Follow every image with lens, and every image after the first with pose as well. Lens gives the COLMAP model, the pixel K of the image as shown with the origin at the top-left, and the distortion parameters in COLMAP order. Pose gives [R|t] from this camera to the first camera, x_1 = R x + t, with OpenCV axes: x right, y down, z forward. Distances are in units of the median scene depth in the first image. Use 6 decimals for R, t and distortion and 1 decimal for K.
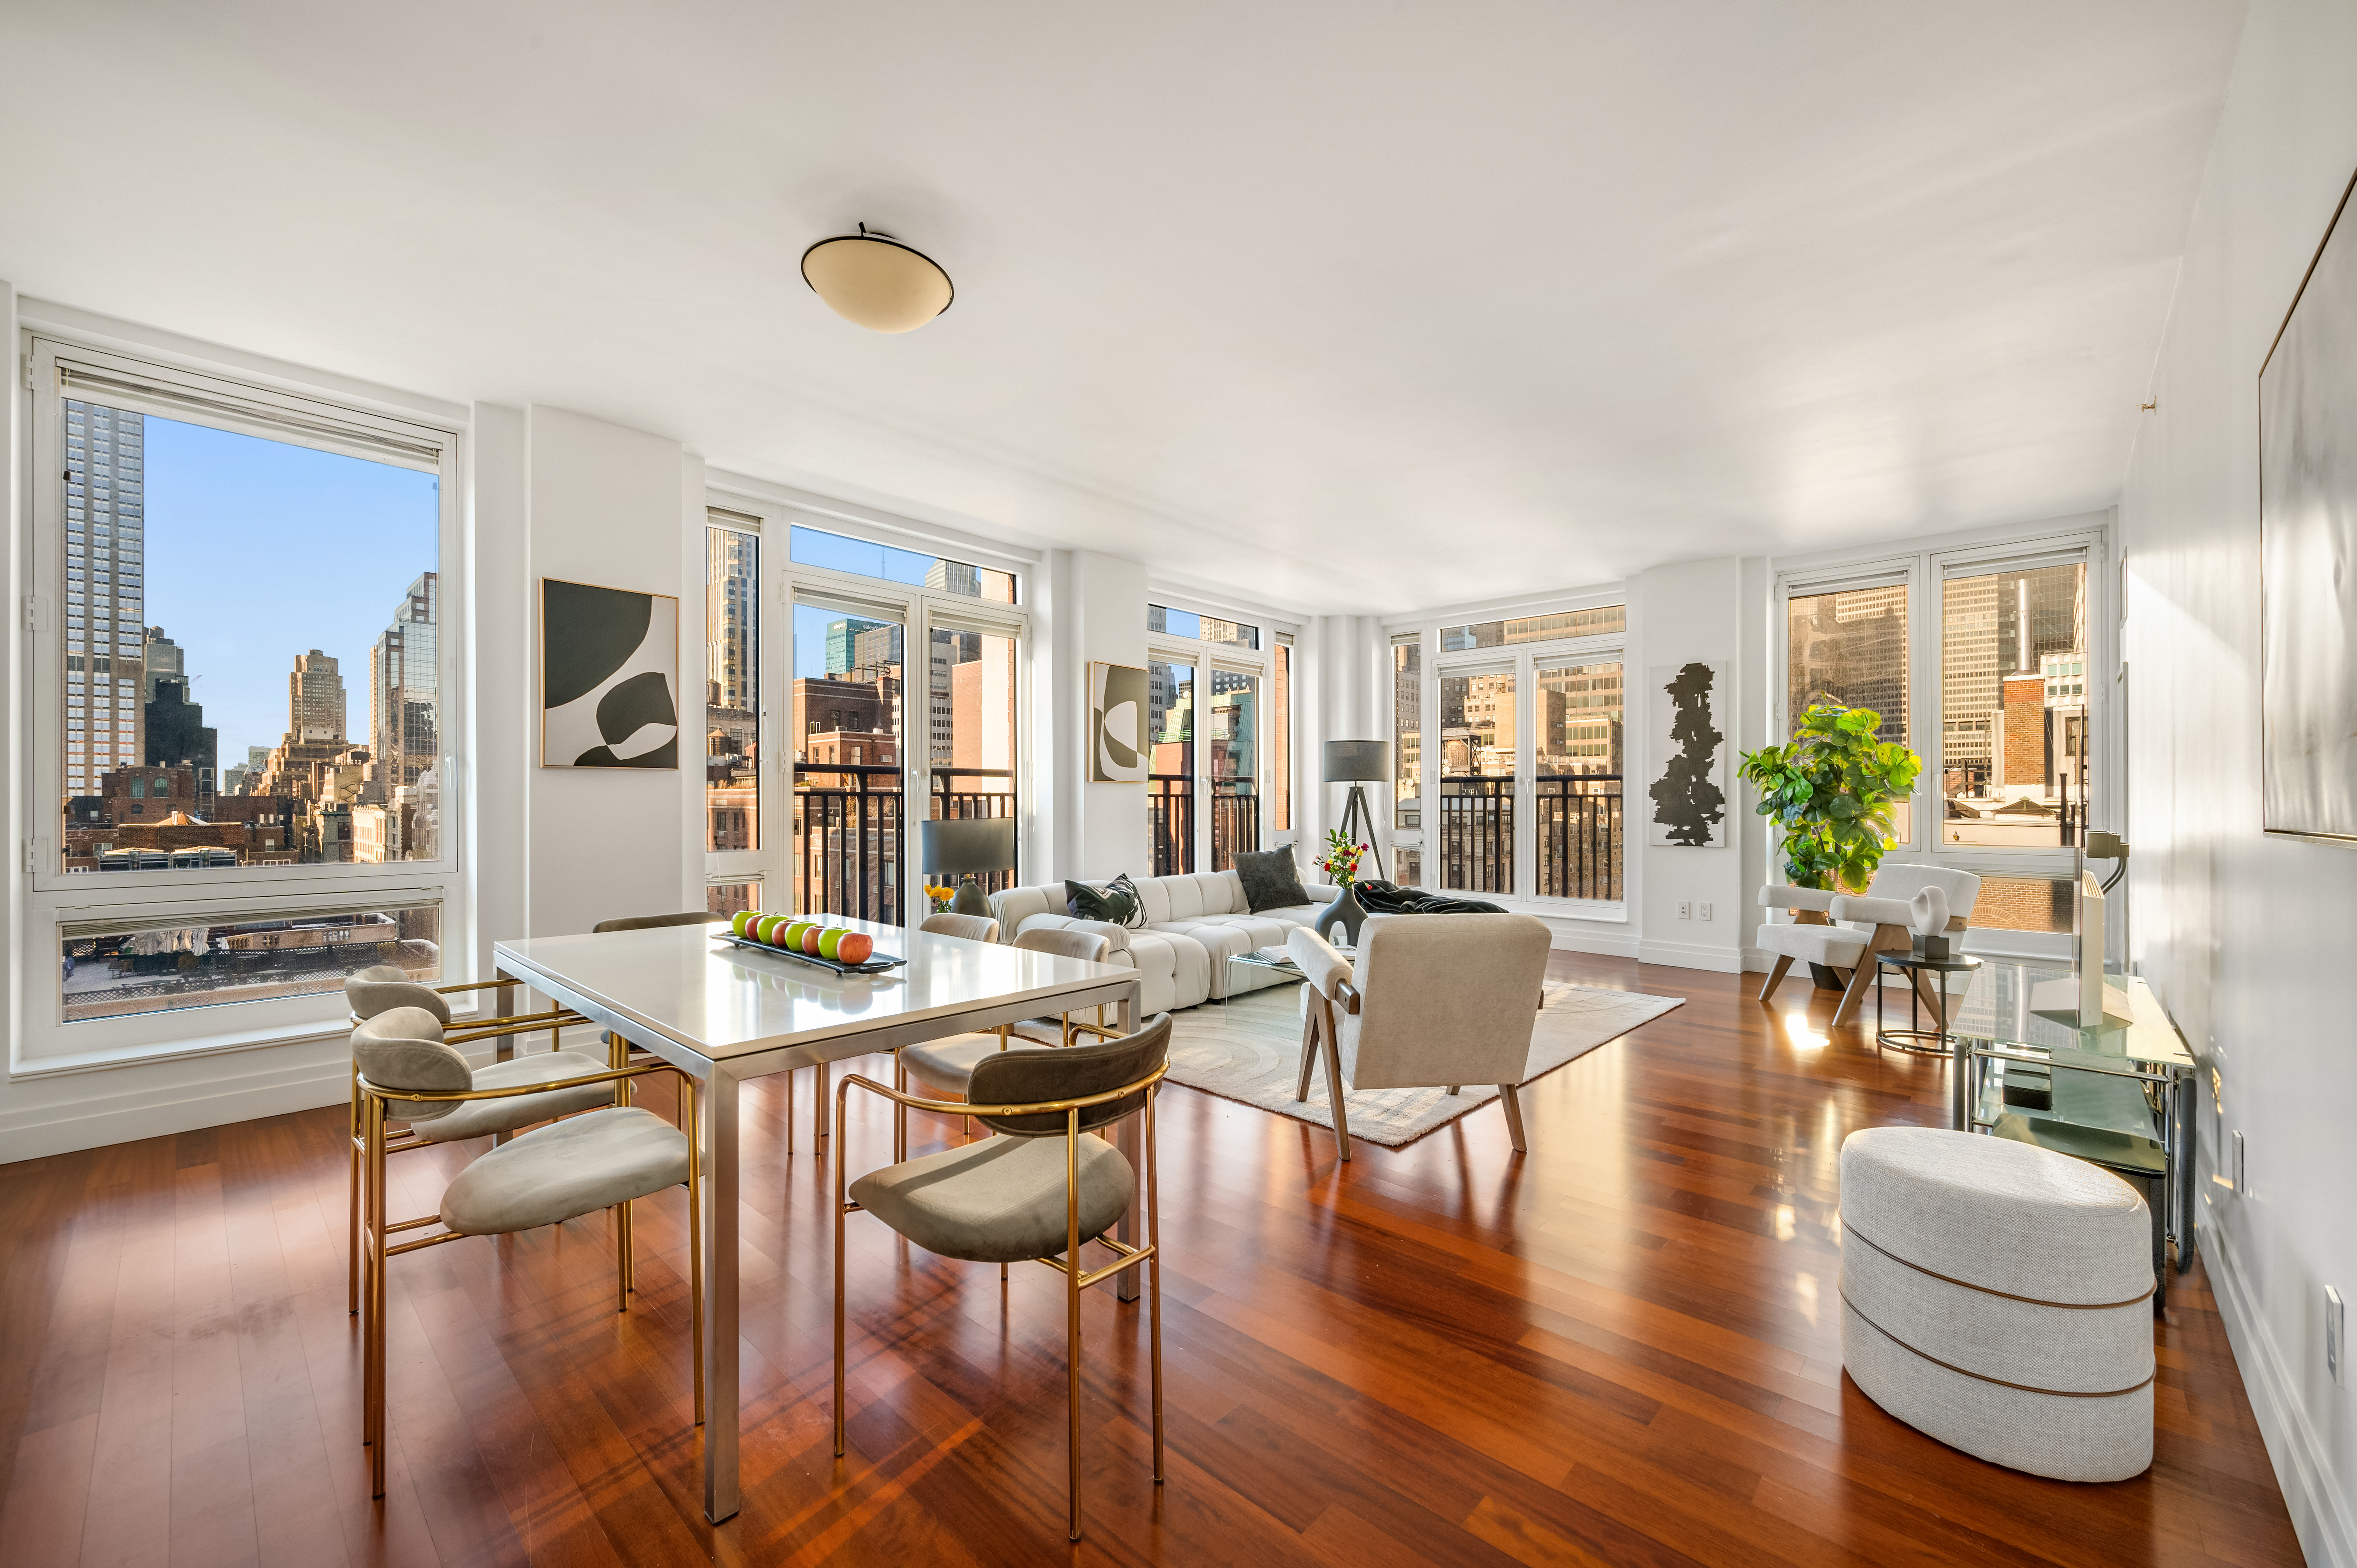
lens RADIAL K [[943.8, 0, 1182.5], [0, 943.8, 795.2], [0, 0, 1]] dist [-0.000579, 0.000075]
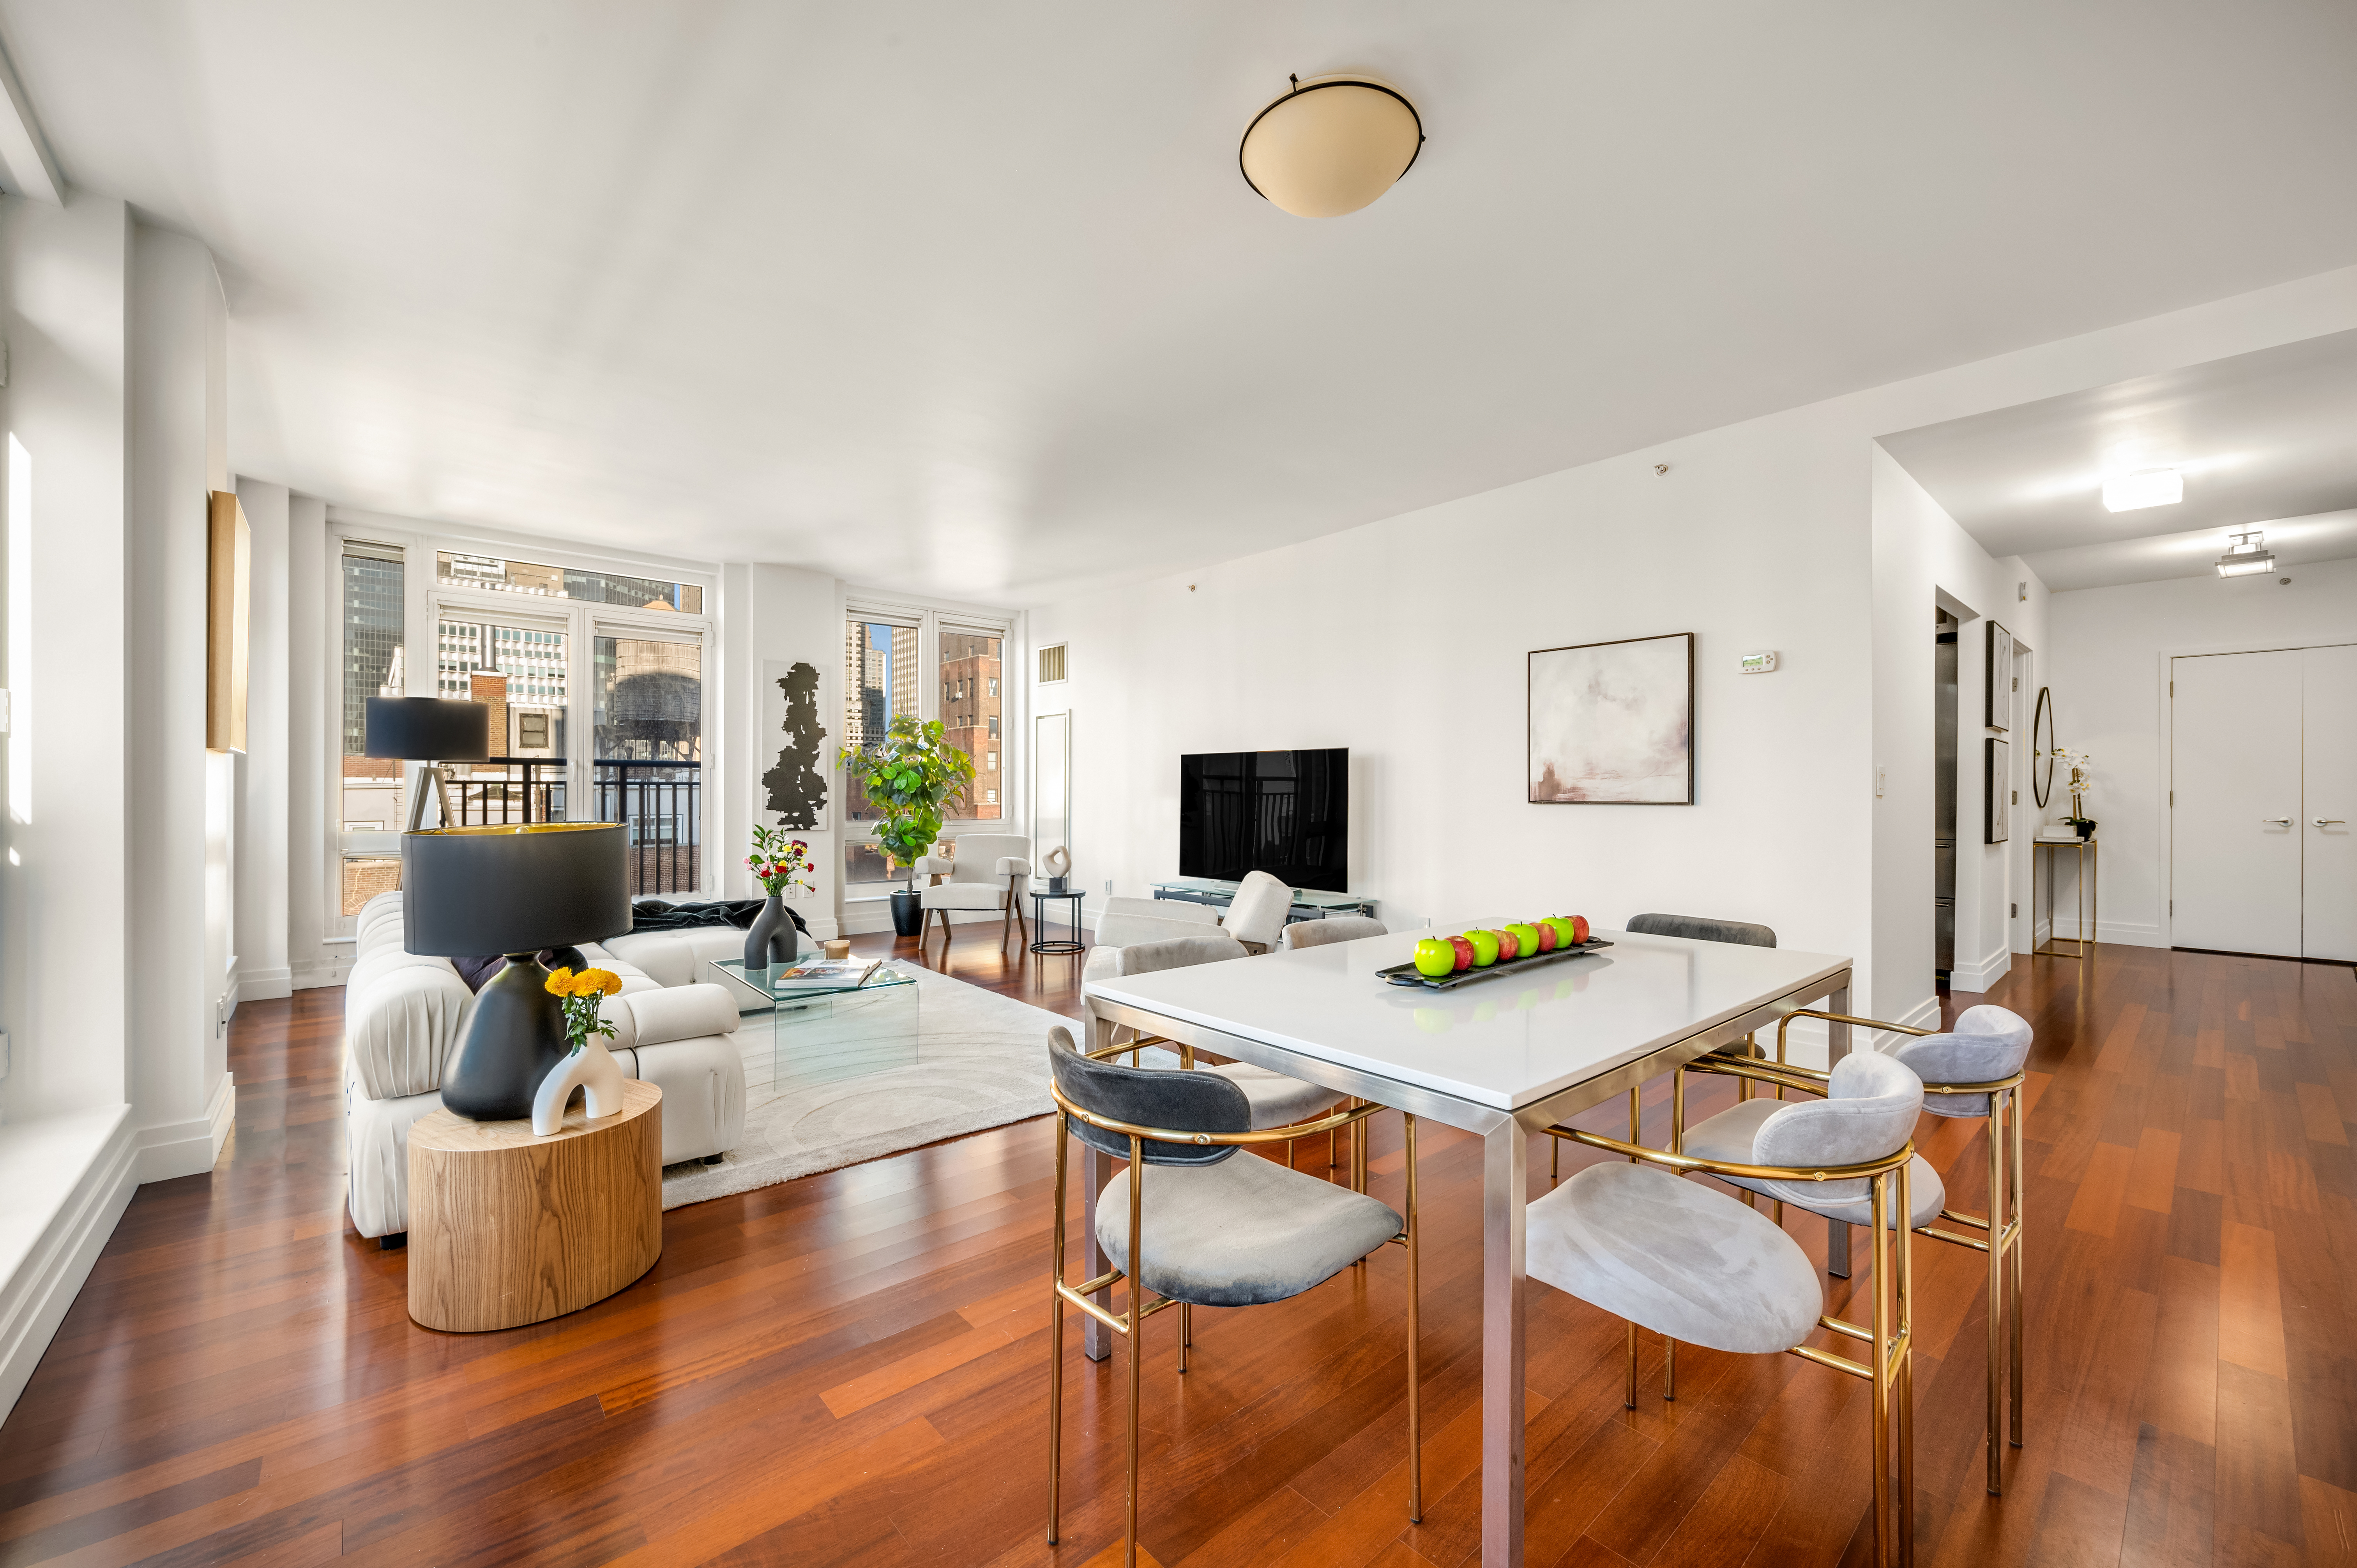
lens RADIAL K [[943.8, 0, 1186.8], [0, 943.8, 787.4], [0, 0, 1]] dist [-0.000579, 0.000075]
pose [[0.099038, 0.001256, 0.995083, -0.492715], [-0.007858, 0.999969, -0.000480, 0.001113], [-0.995053, -0.007772, 0.099045, 0.443793]]
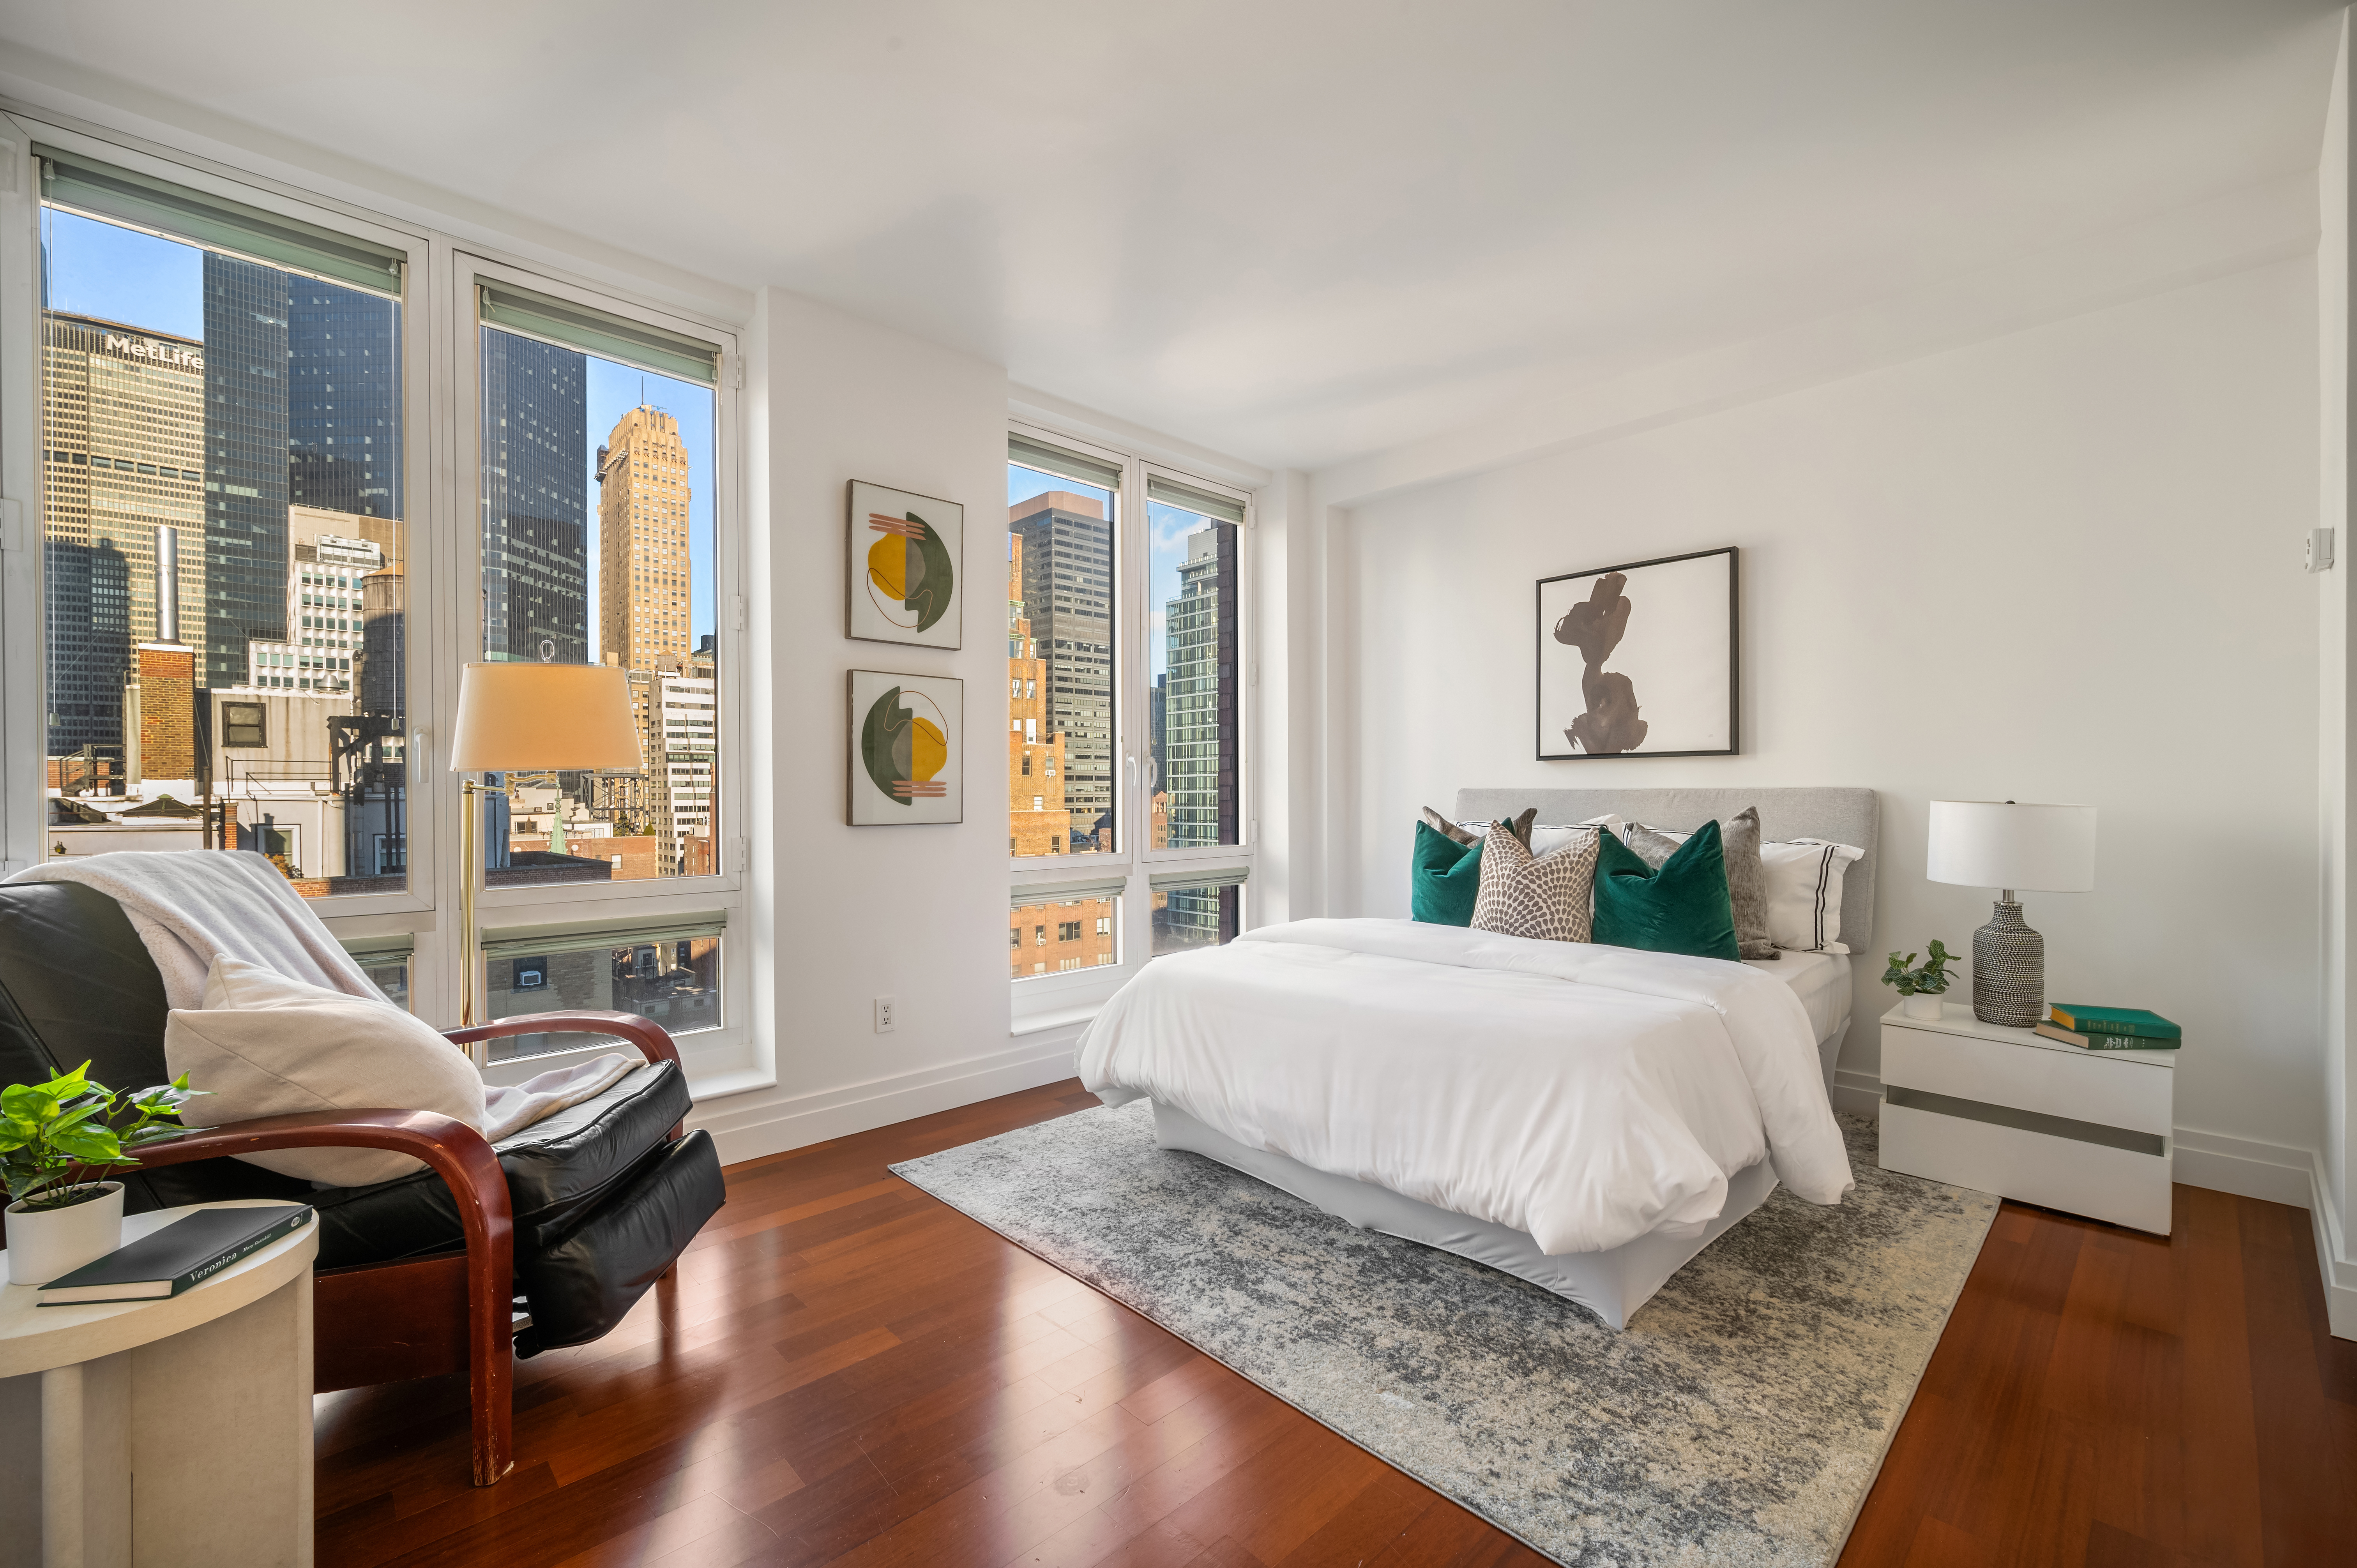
lens RADIAL K [[969.5, 0, 1181.5], [0, 969.5, 794.2], [0, 0, 1]] dist [-0.000265, -0.000018]
pose [[0.078944, -0.002562, 0.996876, 0.636286], [0.001811, 0.999995, 0.002427, 0.003790], [-0.996877, 0.001614, 0.078948, 0.316153]]
